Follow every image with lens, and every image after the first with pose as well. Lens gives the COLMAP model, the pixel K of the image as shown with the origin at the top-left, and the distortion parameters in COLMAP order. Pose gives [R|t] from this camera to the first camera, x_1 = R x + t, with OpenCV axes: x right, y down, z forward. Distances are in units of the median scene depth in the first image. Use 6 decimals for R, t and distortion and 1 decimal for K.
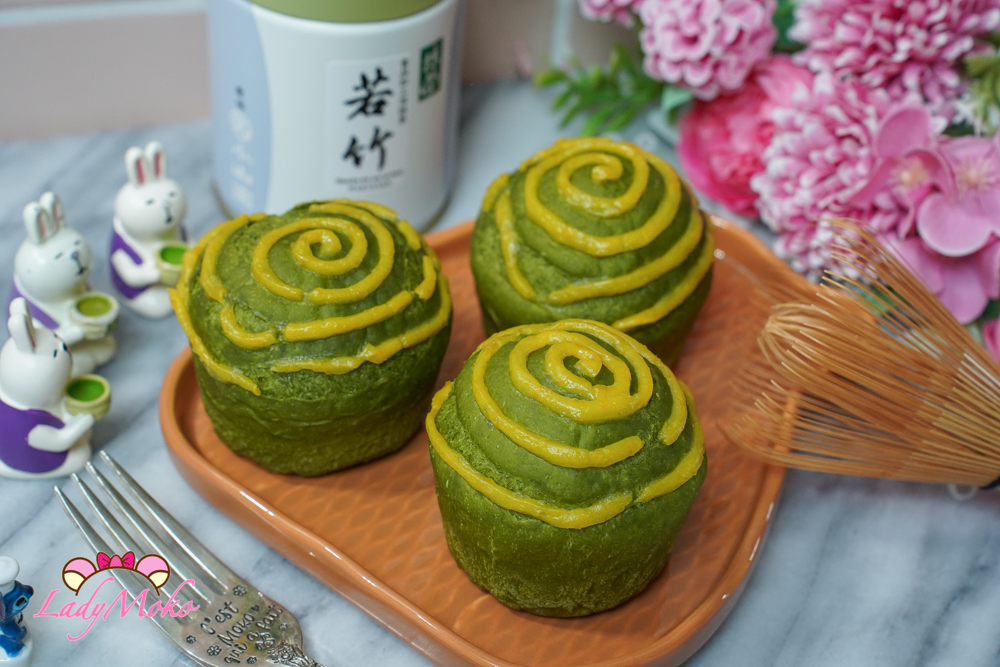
lens RADIAL K [[2128.9, 0, 500.0], [0, 2128.9, 333.5], [0, 0, 1]] dist [0.582666, 0.300180]
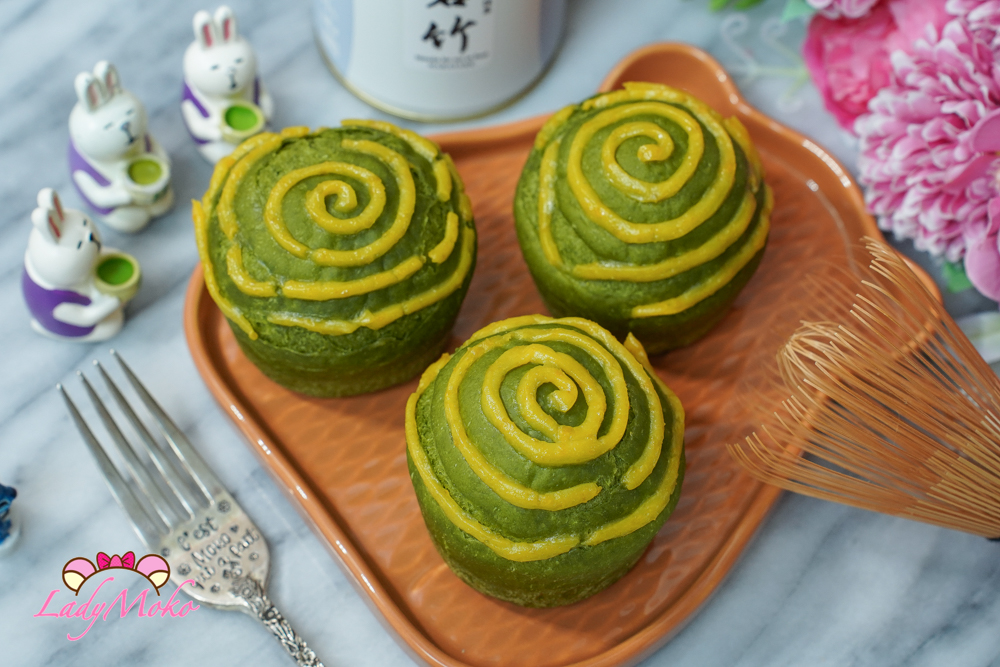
lens RADIAL K [[2128.9, 0, 500.0], [0, 2128.9, 333.5], [0, 0, 1]] dist [0.582666, 0.300180]
pose [[0.971408, 0.186048, -0.147489, 0.139546], [-0.135382, 0.944400, 0.299634, -0.276599], [0.195034, -0.271100, 0.942585, 0.074471]]
